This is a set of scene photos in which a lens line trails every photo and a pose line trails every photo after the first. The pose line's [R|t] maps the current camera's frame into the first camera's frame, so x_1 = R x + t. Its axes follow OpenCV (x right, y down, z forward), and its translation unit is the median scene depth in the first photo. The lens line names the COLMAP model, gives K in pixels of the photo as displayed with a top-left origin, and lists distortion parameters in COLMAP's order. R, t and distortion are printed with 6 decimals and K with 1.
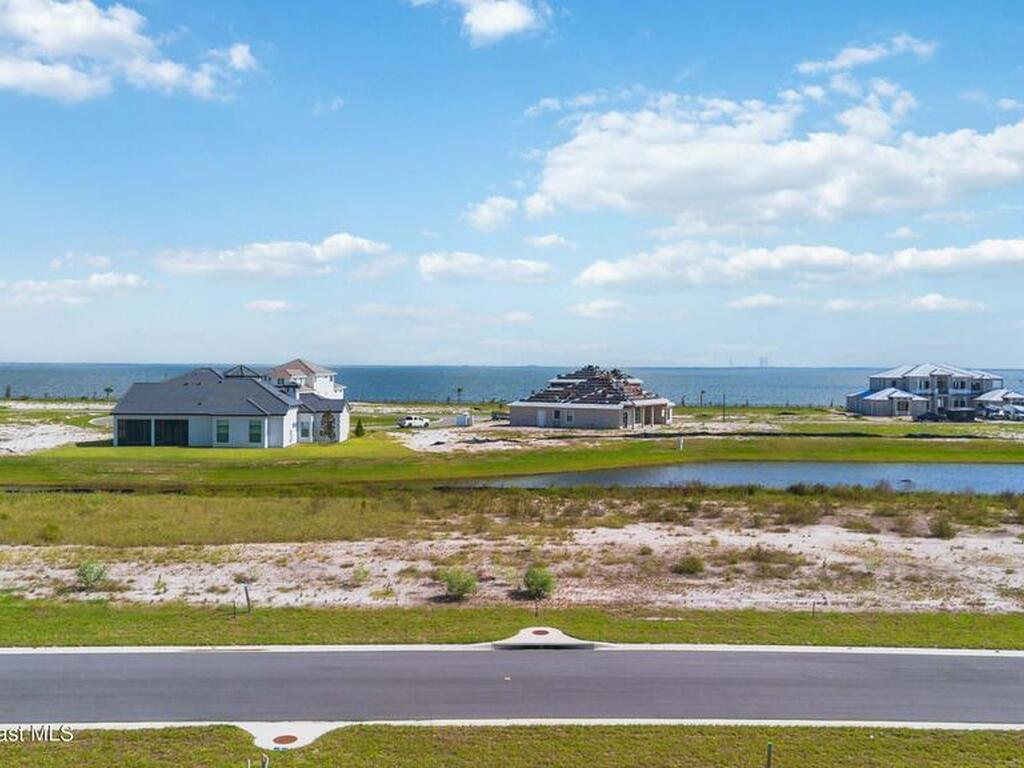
lens RADIAL K [[974.1, 0, 512.0], [0, 974.1, 384.0], [0, 0, 1]] dist [0.108494, -0.177479]
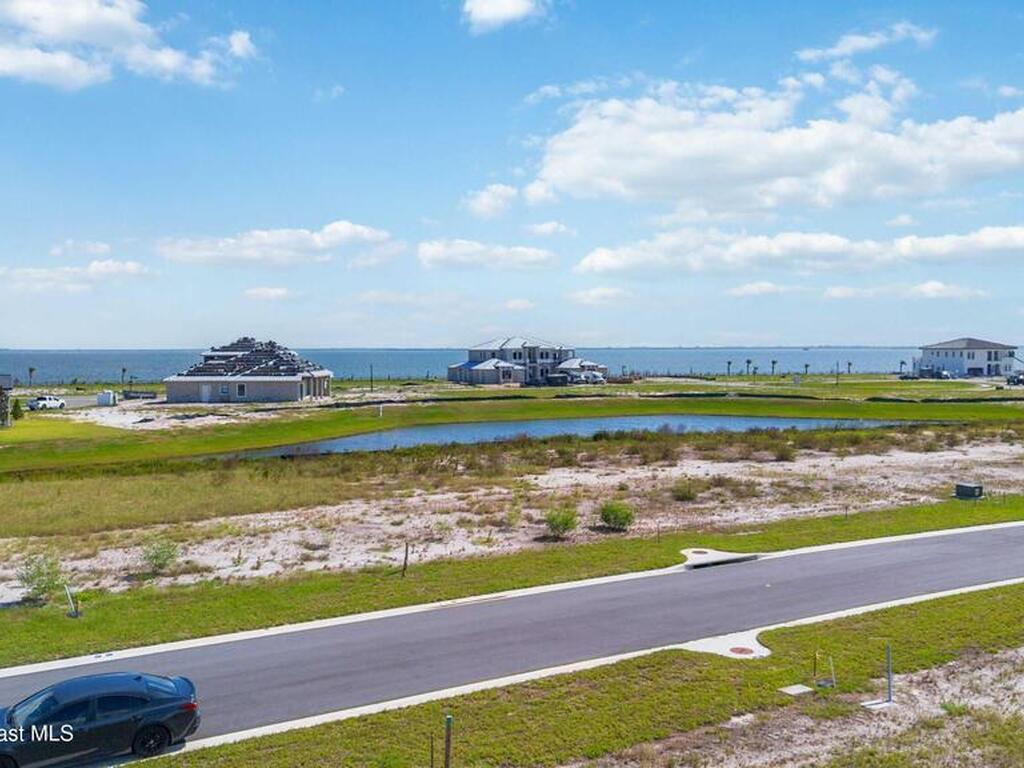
lens RADIAL K [[970.4, 0, 512.0], [0, 970.4, 384.0], [0, 0, 1]] dist [0.120321, -0.218195]
pose [[0.876345, -0.027421, 0.480903, -0.220538], [0.018573, 0.999559, 0.023150, 0.013526], [-0.481326, -0.011355, 0.876468, 0.054252]]
